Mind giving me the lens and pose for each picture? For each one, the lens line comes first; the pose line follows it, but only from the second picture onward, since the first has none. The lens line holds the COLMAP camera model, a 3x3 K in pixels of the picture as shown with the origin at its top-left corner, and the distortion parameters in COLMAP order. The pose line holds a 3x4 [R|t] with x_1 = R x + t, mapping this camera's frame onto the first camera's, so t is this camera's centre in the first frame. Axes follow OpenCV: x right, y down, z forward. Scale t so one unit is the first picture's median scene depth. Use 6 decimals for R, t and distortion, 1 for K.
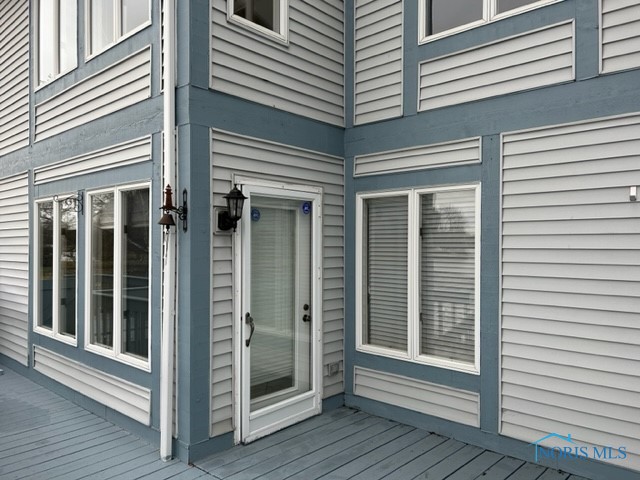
lens RADIAL K [[483.8, 0, 315.1], [0, 483.8, 243.5], [0, 0, 1]] dist [0.057916, -0.056627]
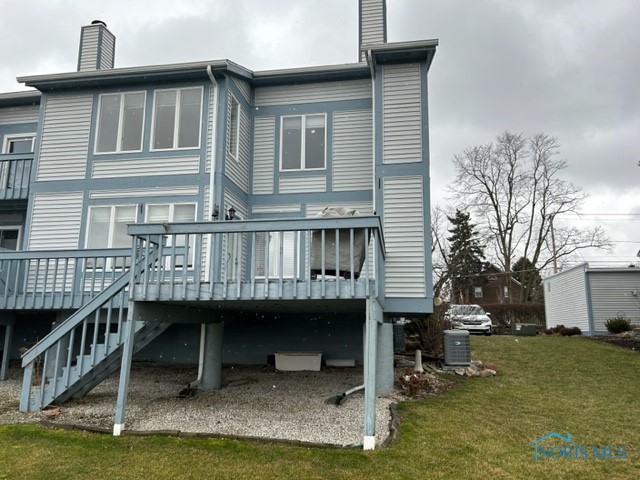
lens RADIAL K [[483.8, 0, 318.7], [0, 483.8, 242.3], [0, 0, 1]] dist [0.057916, -0.056627]
pose [[0.836731, 0.102756, 0.537887, -1.122402], [-0.005198, 0.983683, -0.179833, 0.540387], [-0.547590, 0.147675, 0.823613, -1.483813]]
